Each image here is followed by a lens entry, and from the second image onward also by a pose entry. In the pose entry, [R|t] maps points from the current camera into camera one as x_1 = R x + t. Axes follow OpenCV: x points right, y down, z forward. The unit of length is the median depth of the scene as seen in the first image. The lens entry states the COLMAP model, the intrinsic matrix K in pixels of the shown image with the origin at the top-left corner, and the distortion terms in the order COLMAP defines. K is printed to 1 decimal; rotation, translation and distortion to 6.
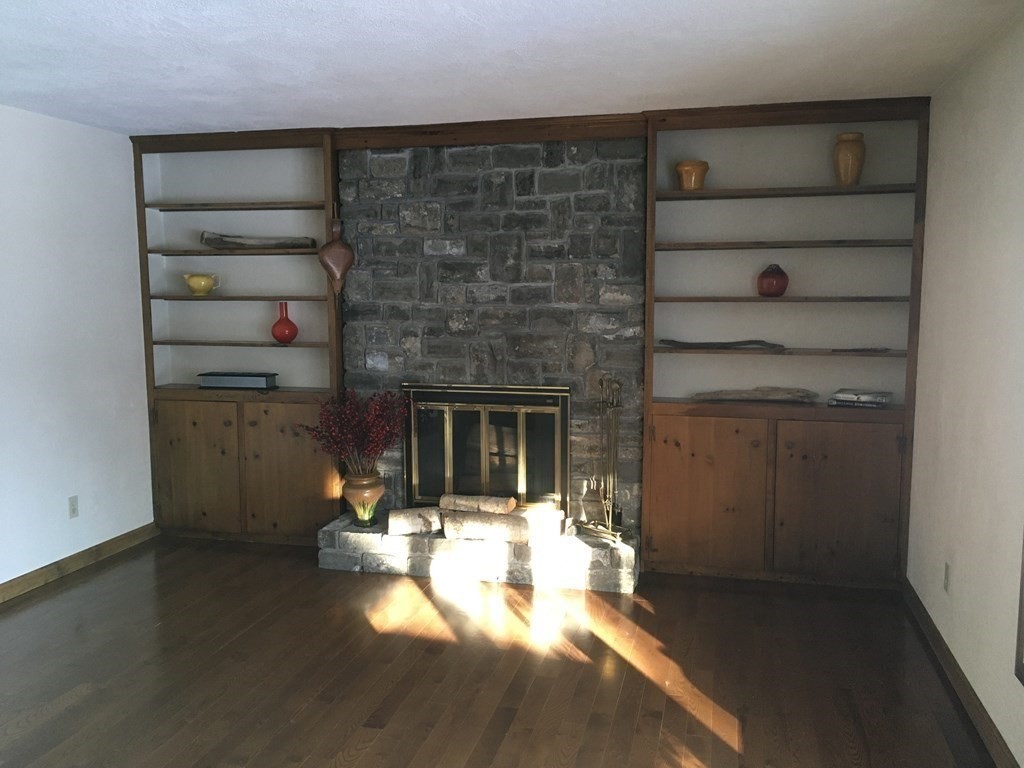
lens RADIAL K [[870.9, 0, 509.1], [0, 870.9, 382.7], [0, 0, 1]] dist [0.102817, -0.132795]
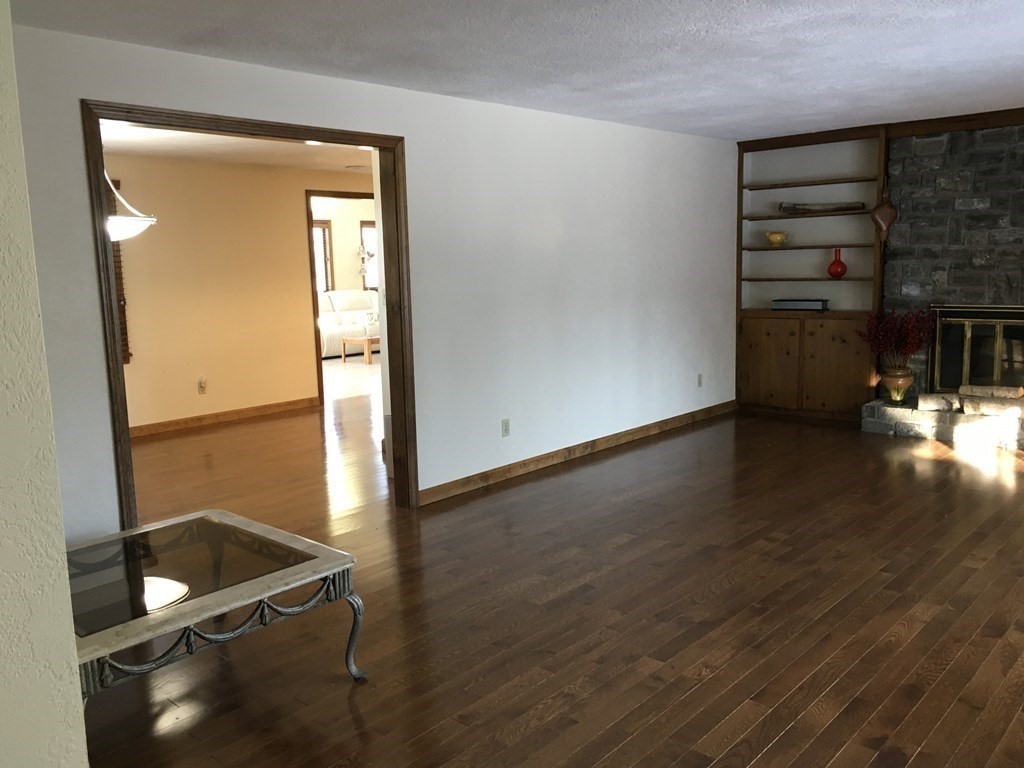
lens RADIAL K [[870.9, 0, 509.1], [0, 870.9, 382.7], [0, 0, 1]] dist [0.102817, -0.132795]
pose [[0.886823, 0.045683, -0.459846, -0.064500], [-0.026926, 0.998519, 0.047271, 0.075739], [0.461324, -0.029539, 0.886740, -0.554371]]
